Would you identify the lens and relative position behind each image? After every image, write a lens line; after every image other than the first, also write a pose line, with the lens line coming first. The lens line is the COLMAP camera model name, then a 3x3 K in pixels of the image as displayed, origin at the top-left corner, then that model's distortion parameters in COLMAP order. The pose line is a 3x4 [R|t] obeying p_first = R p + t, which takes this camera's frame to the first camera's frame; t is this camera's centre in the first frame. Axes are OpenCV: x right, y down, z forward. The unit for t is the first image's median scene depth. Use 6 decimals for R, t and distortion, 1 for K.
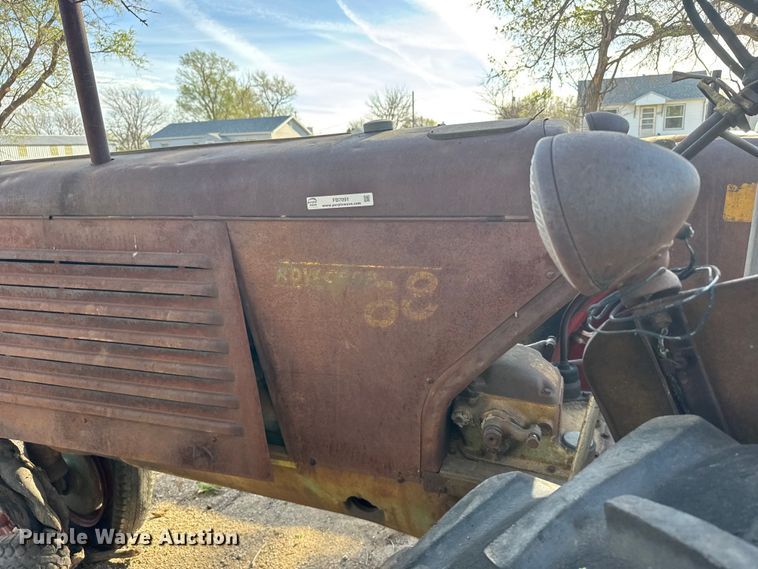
lens RADIAL K [[514.2, 0, 379.0], [0, 514.2, 284.5], [0, 0, 1]] dist [0.003016, -0.024810]
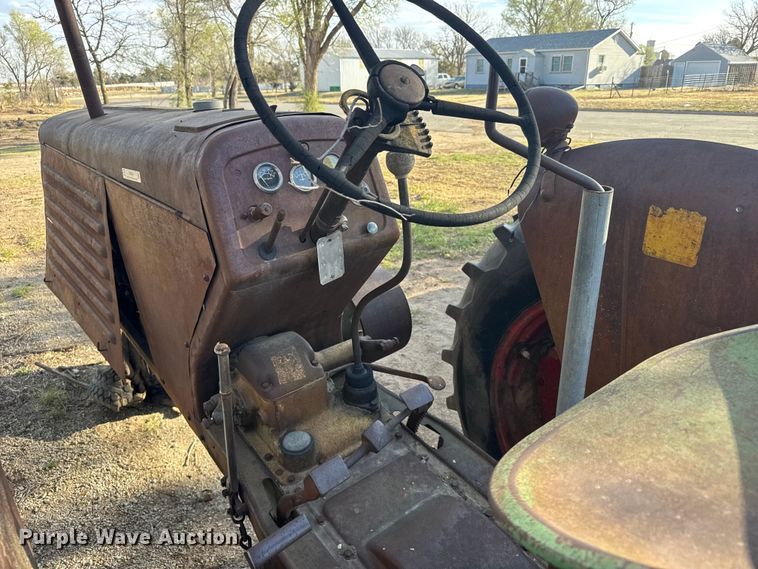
lens RADIAL K [[517.1, 0, 391.8], [0, 517.1, 274.5], [0, 0, 1]] dist [-0.007172, 0.000383]
pose [[0.845745, 0.218994, -0.486577, 0.616304], [-0.154744, 0.973372, 0.169118, -0.137901], [0.510657, -0.067735, 0.857112, 0.173320]]
